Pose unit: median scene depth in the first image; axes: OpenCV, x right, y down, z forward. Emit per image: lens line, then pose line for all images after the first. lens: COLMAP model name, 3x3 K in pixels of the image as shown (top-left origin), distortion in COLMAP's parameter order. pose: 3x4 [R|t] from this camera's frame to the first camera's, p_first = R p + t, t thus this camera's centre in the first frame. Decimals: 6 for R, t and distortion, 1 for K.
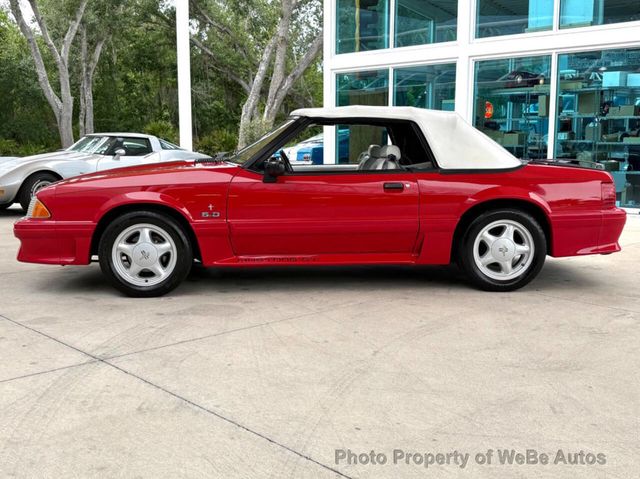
lens RADIAL K [[761.1, 0, 320.0], [0, 761.1, 239.5], [0, 0, 1]] dist [0.108319, -0.334989]
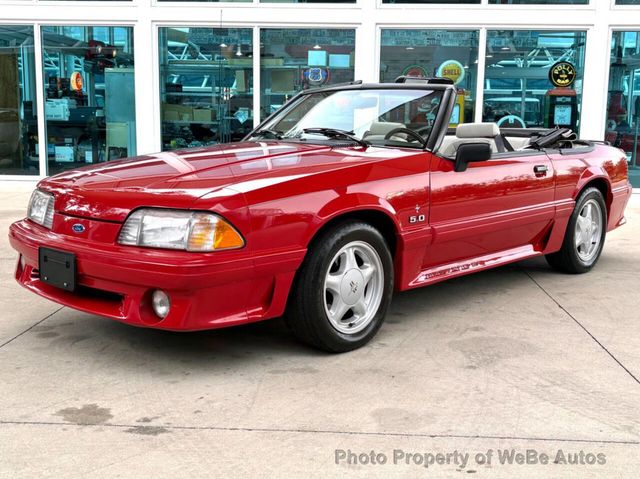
lens RADIAL K [[761.1, 0, 320.0], [0, 761.1, 239.5], [0, 0, 1]] dist [0.108319, -0.334989]
pose [[0.717787, -0.099716, 0.689085, -0.684815], [0.077557, 0.994983, 0.063195, -0.063739], [-0.691929, 0.008082, 0.721920, 0.520372]]
